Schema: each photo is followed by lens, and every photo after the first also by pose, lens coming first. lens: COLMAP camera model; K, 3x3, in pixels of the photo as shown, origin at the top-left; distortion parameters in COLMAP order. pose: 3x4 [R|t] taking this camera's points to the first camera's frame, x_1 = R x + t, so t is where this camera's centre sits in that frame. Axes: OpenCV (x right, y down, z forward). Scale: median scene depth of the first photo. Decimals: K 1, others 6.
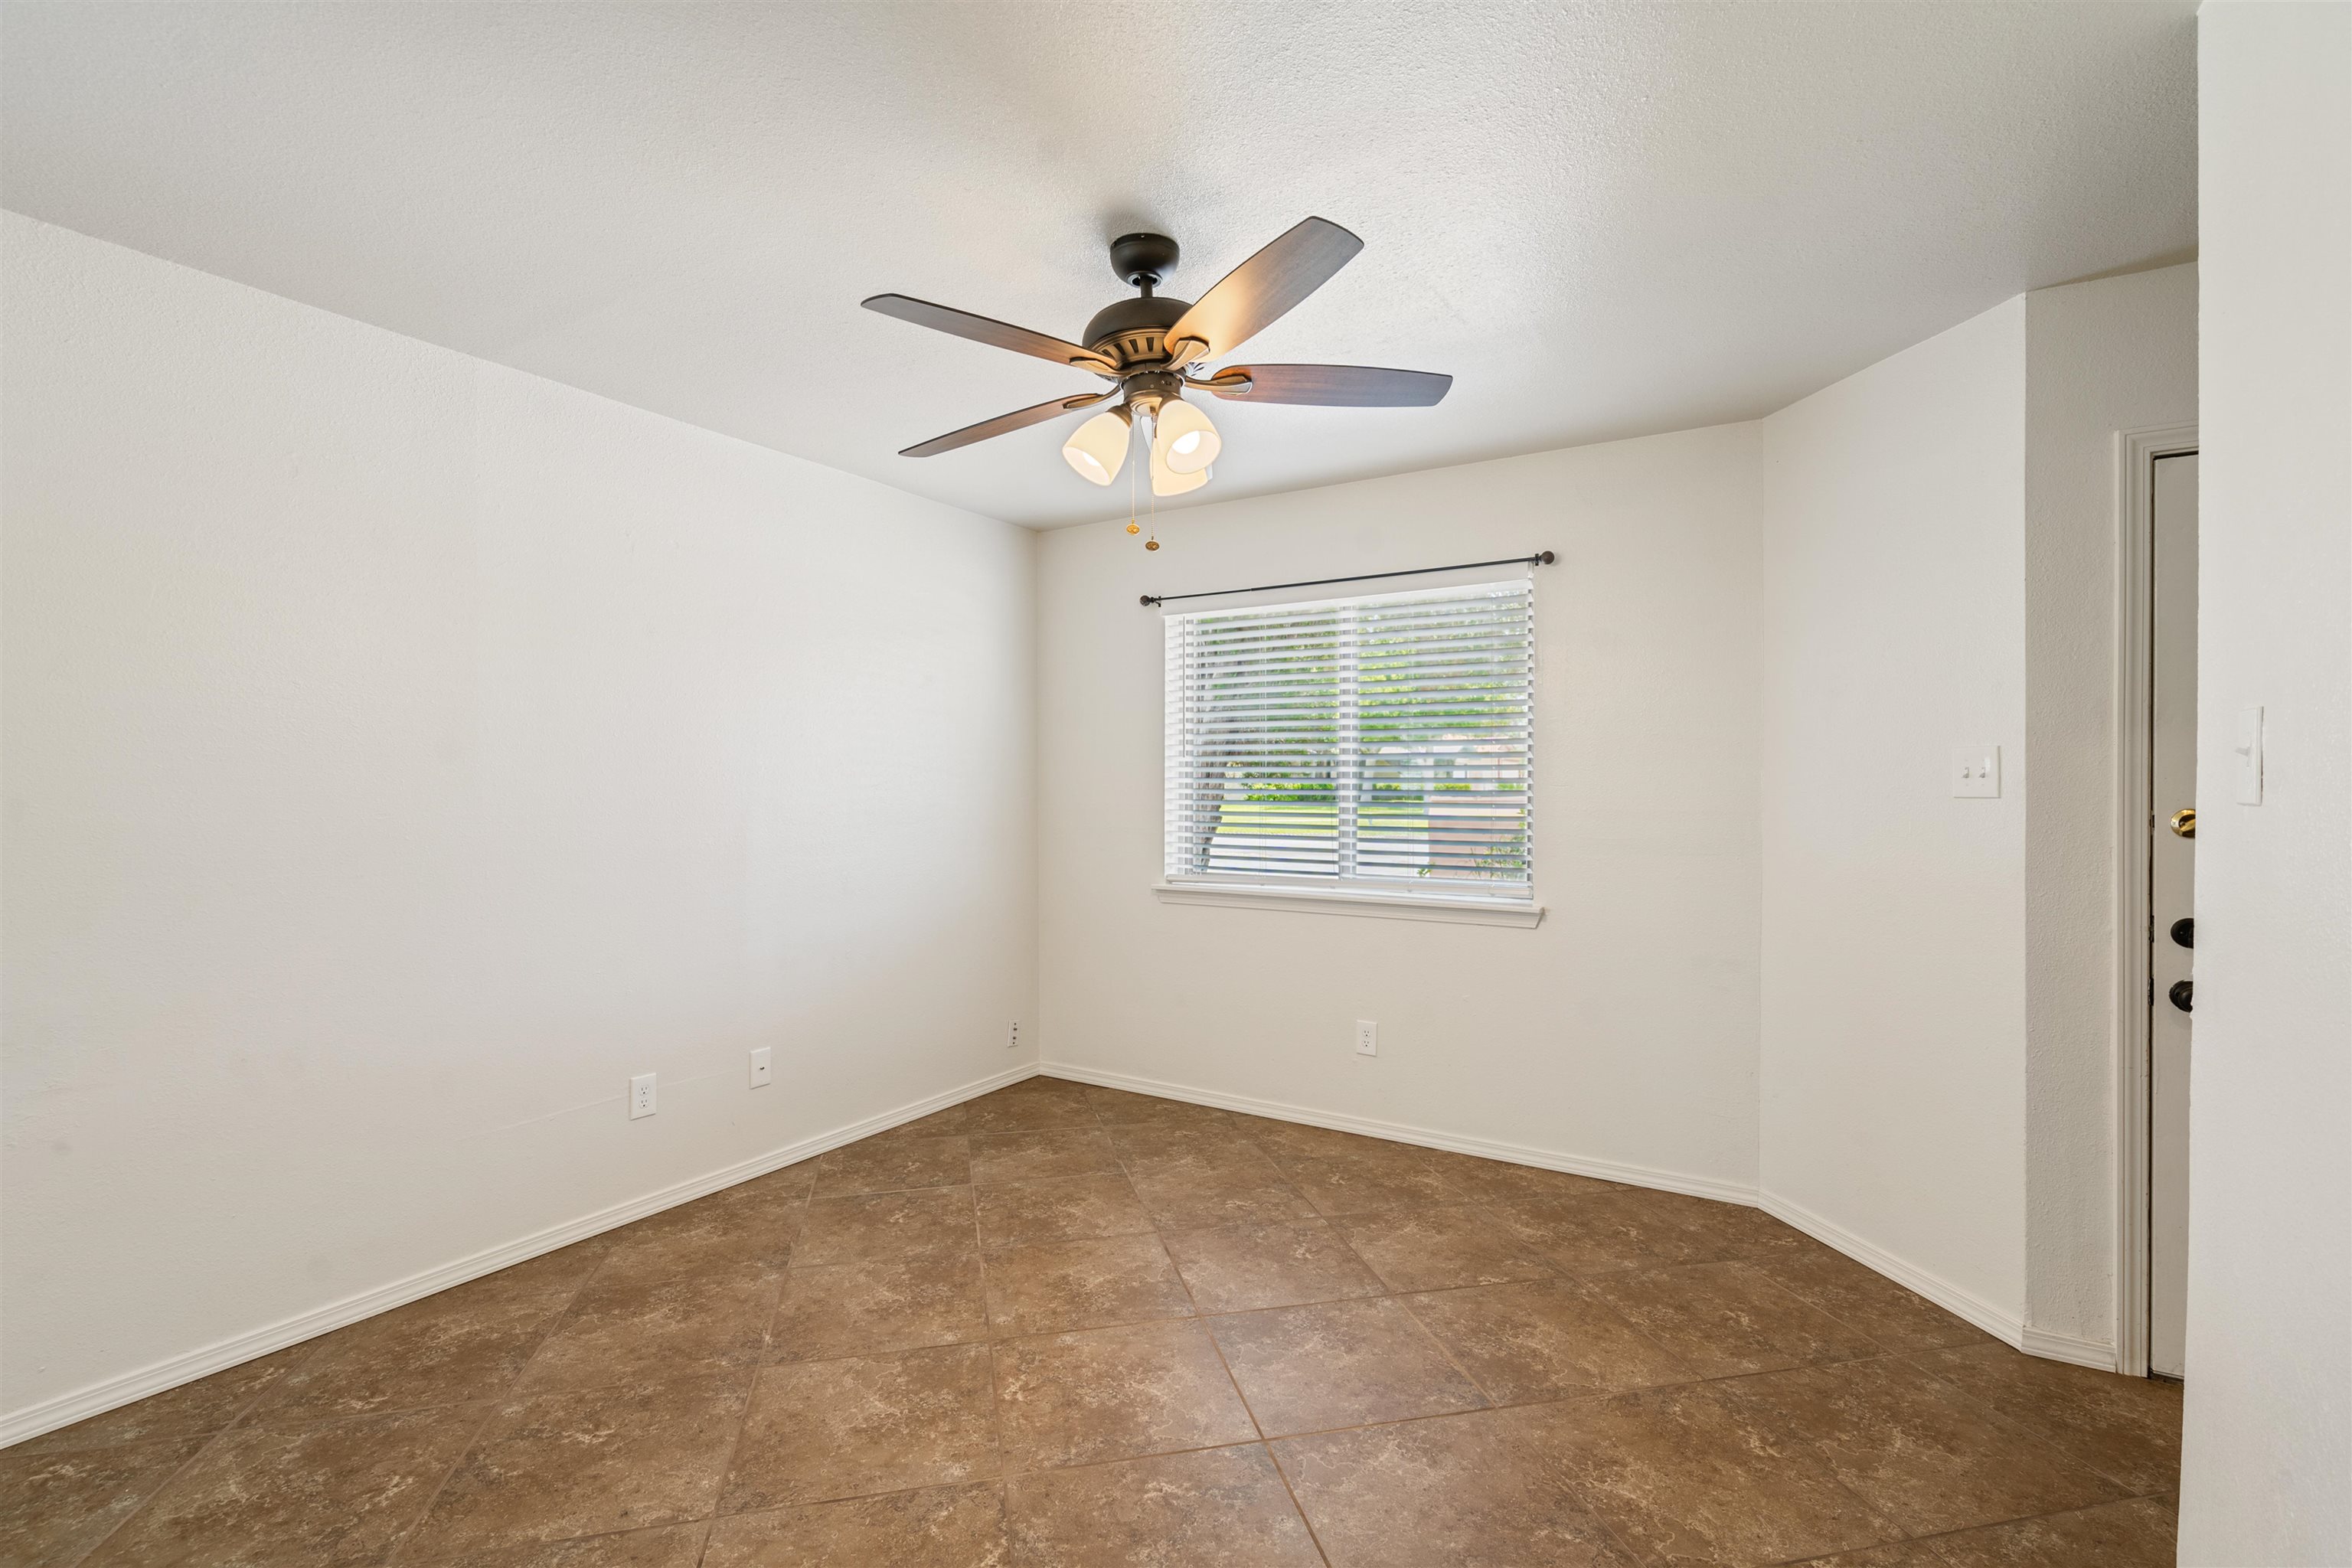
lens RADIAL K [[1070.5, 0, 1175.9], [0, 1070.5, 805.3], [0, 0, 1]] dist [-0.000840, 0.000298]
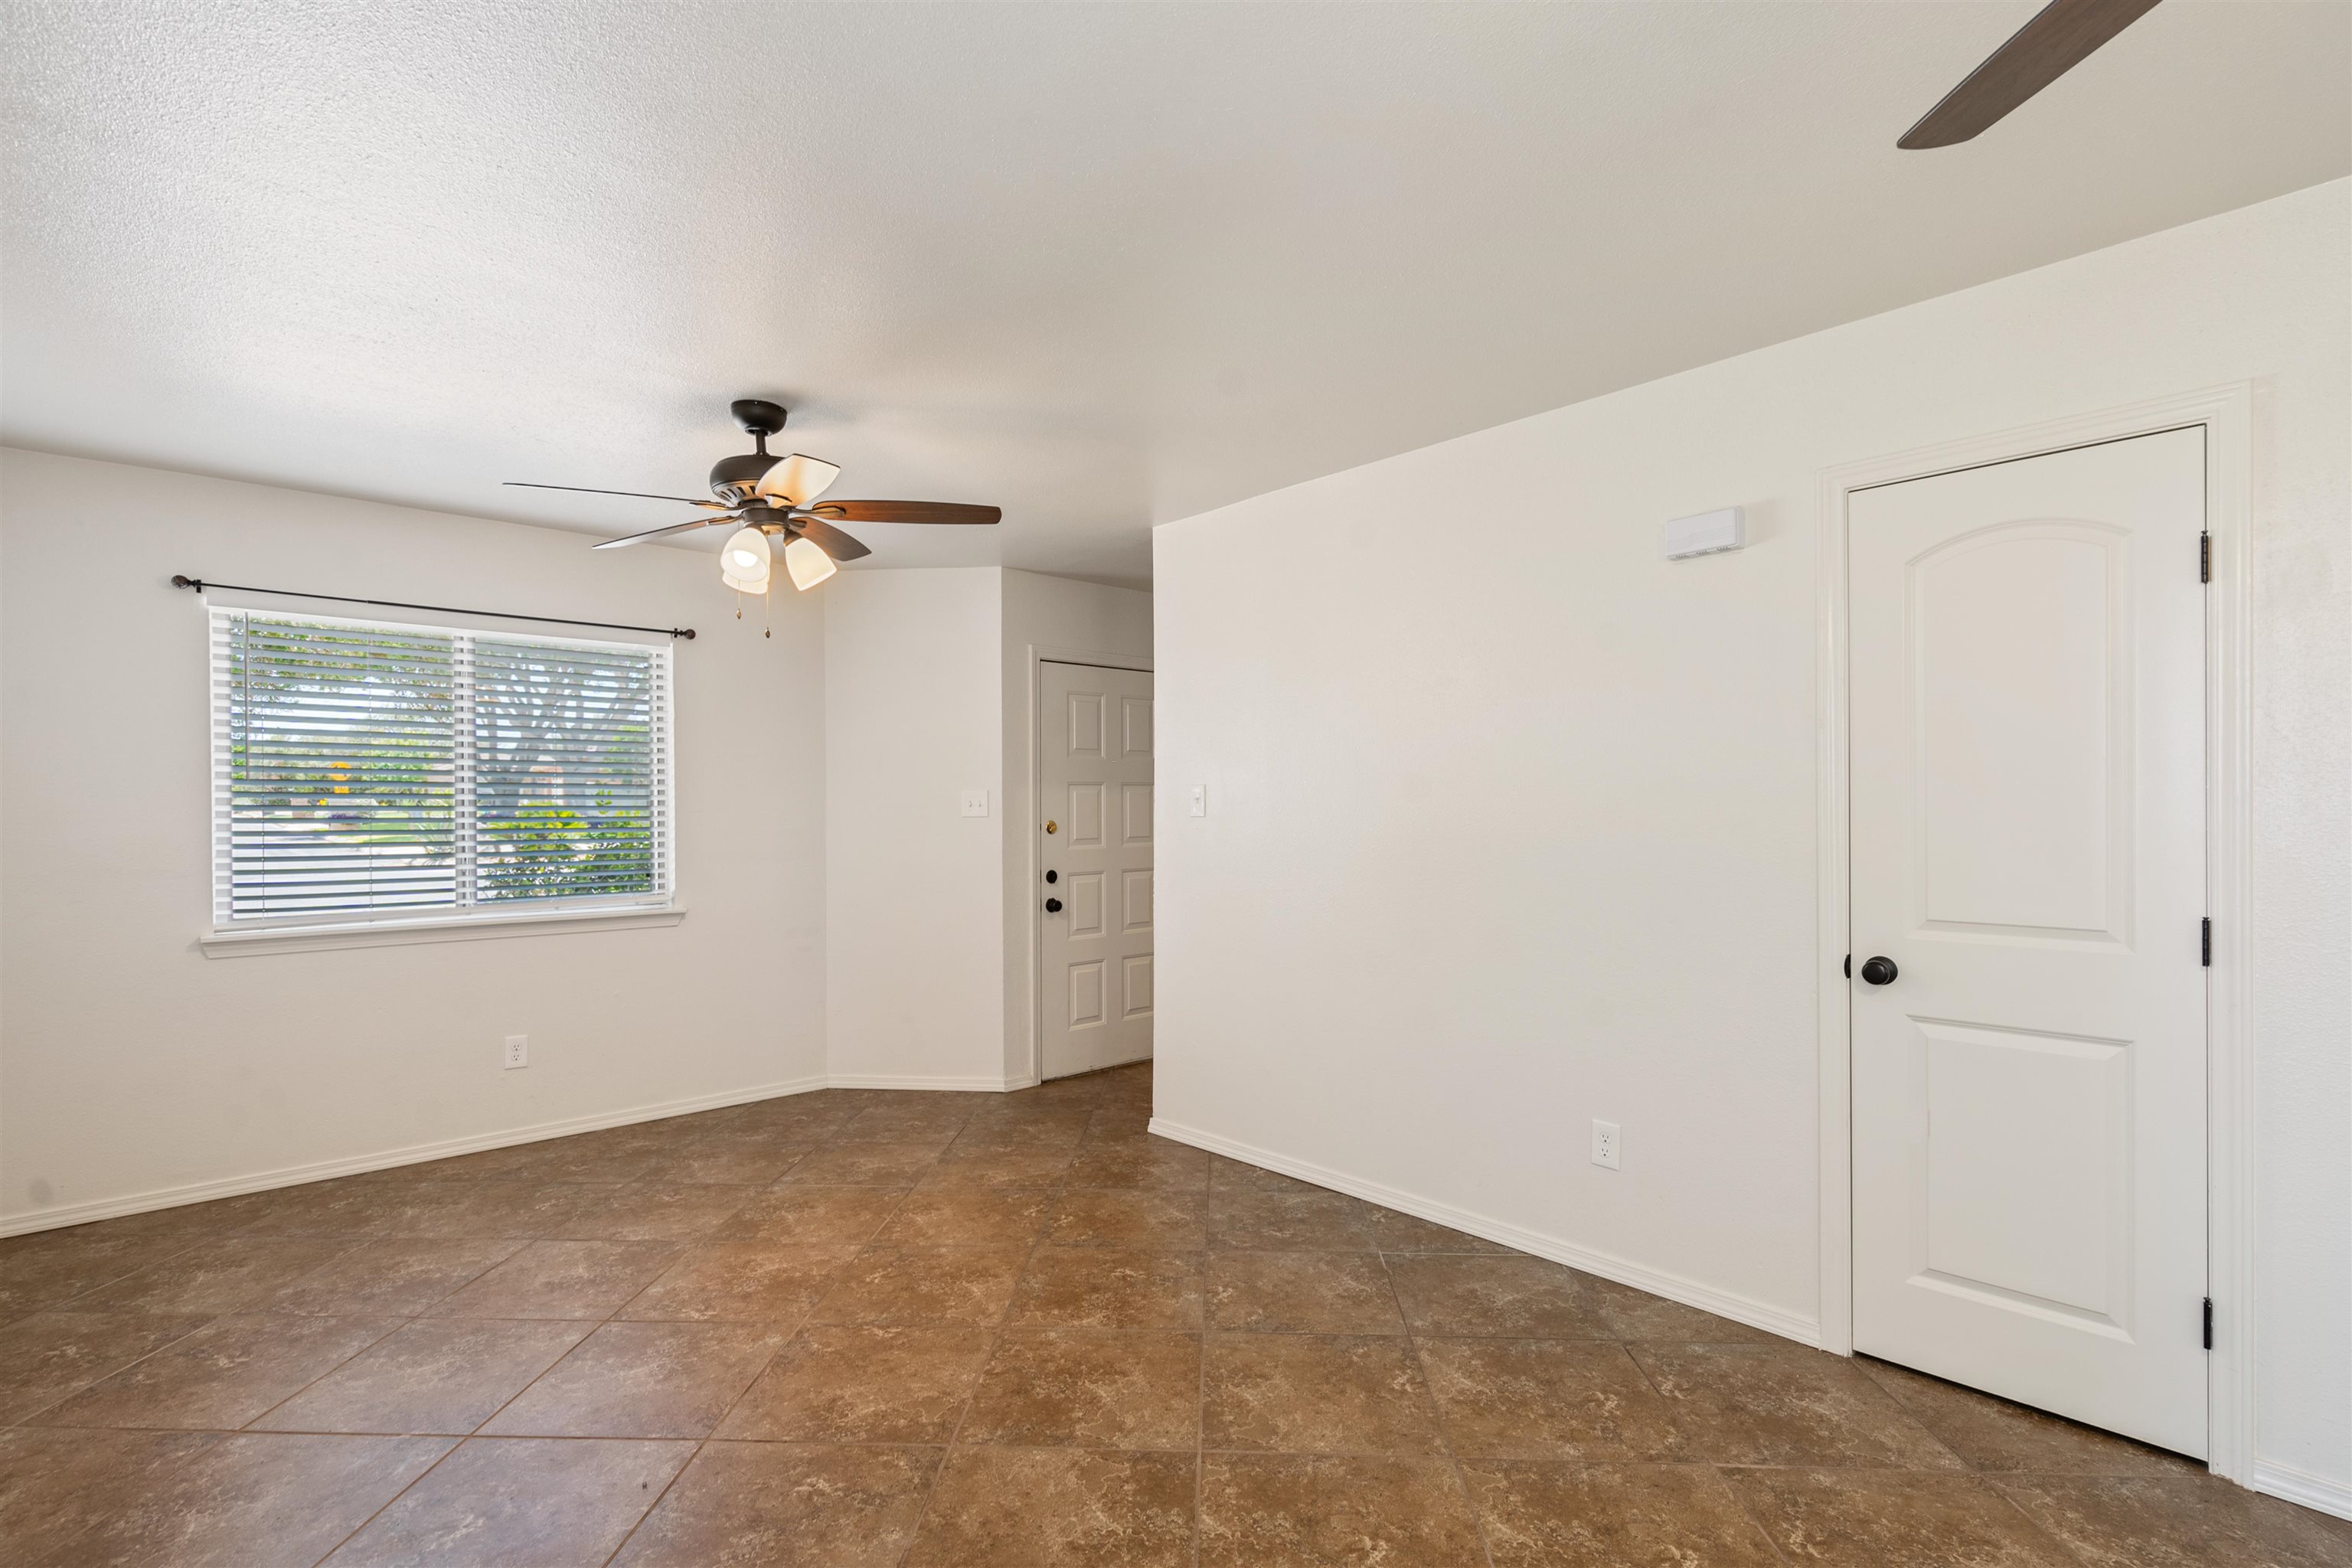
lens RADIAL K [[1082.7, 0, 1176.2], [0, 1082.7, 820.1], [0, 0, 1]] dist [-0.001744, 0.000675]
pose [[0.270216, -0.011832, 0.962727, -0.805552], [0.022429, 0.999730, 0.005992, -0.003402], [-0.962538, 0.019974, 0.270409, 0.097940]]
